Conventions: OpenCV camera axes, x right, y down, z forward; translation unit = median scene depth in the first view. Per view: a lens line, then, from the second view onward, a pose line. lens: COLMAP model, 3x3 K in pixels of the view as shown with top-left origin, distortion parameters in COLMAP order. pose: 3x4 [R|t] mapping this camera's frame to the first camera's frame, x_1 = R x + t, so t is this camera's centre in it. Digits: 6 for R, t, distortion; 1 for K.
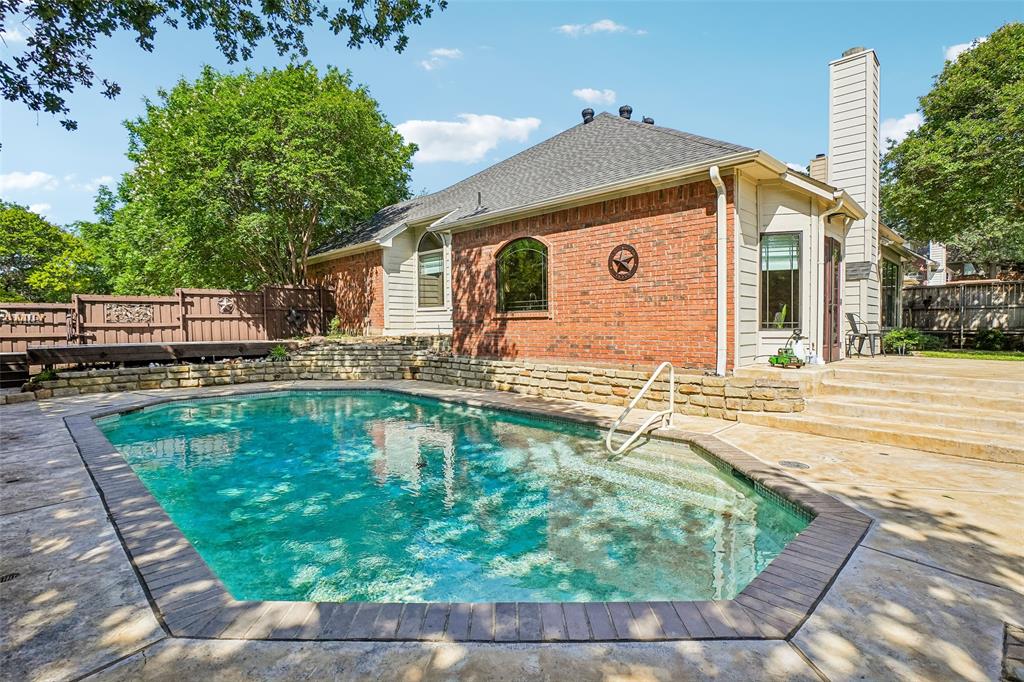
lens RADIAL K [[511.5, 0, 504.4], [0, 511.5, 343.5], [0, 0, 1]] dist [-0.046258, 0.025097]
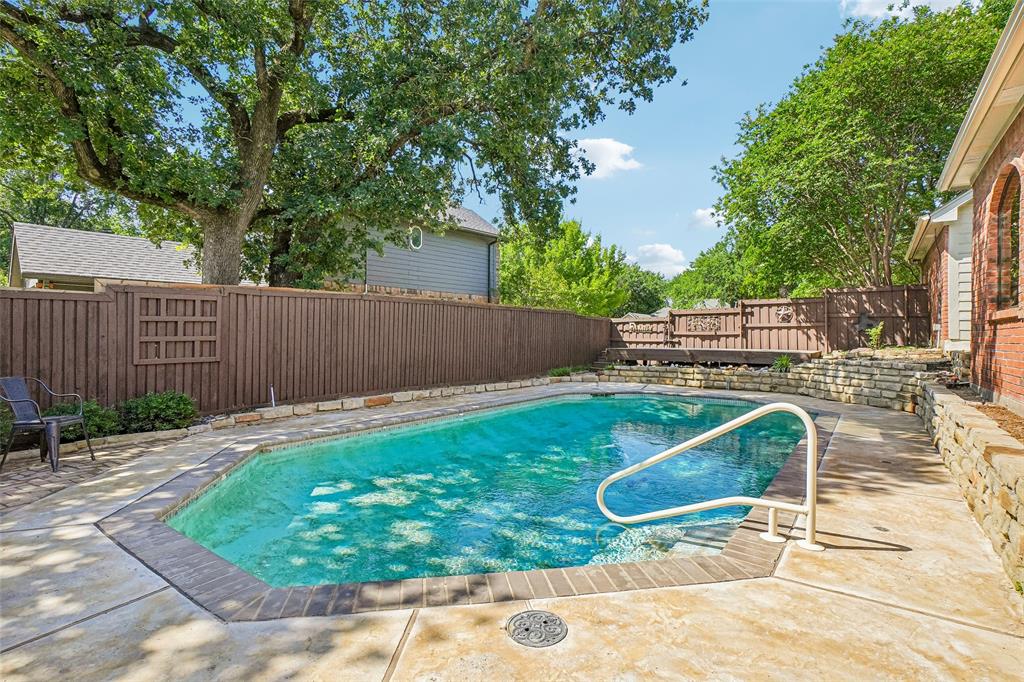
lens RADIAL K [[511.5, 0, 504.4], [0, 511.5, 343.5], [0, 0, 1]] dist [-0.046258, 0.025097]
pose [[0.165124, 0.020944, -0.986050, 0.391279], [-0.043556, 0.998954, 0.013924, -0.008674], [0.985311, 0.040649, 0.165863, 0.336630]]
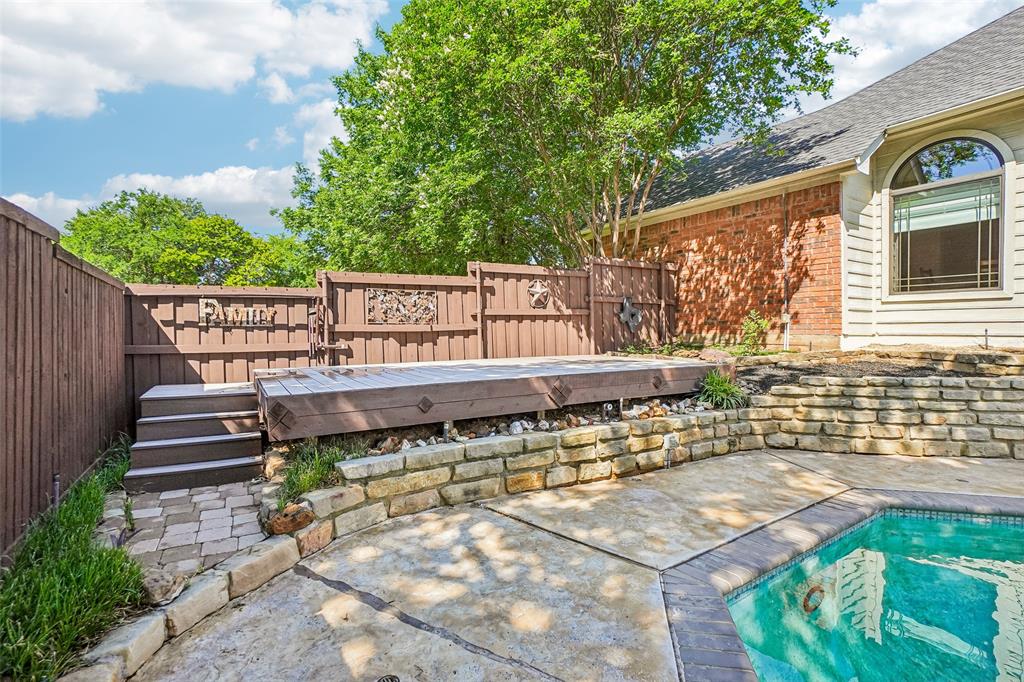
lens RADIAL K [[473.2, 0, 497.7], [0, 473.2, 340.1], [0, 0, 1]] dist [-0.027044, 0.000413]
pose [[0.974891, 0.005192, -0.222623, -0.546438], [-0.007043, 0.999947, -0.007521, -0.021529], [0.222572, 0.008900, 0.974876, 0.538009]]
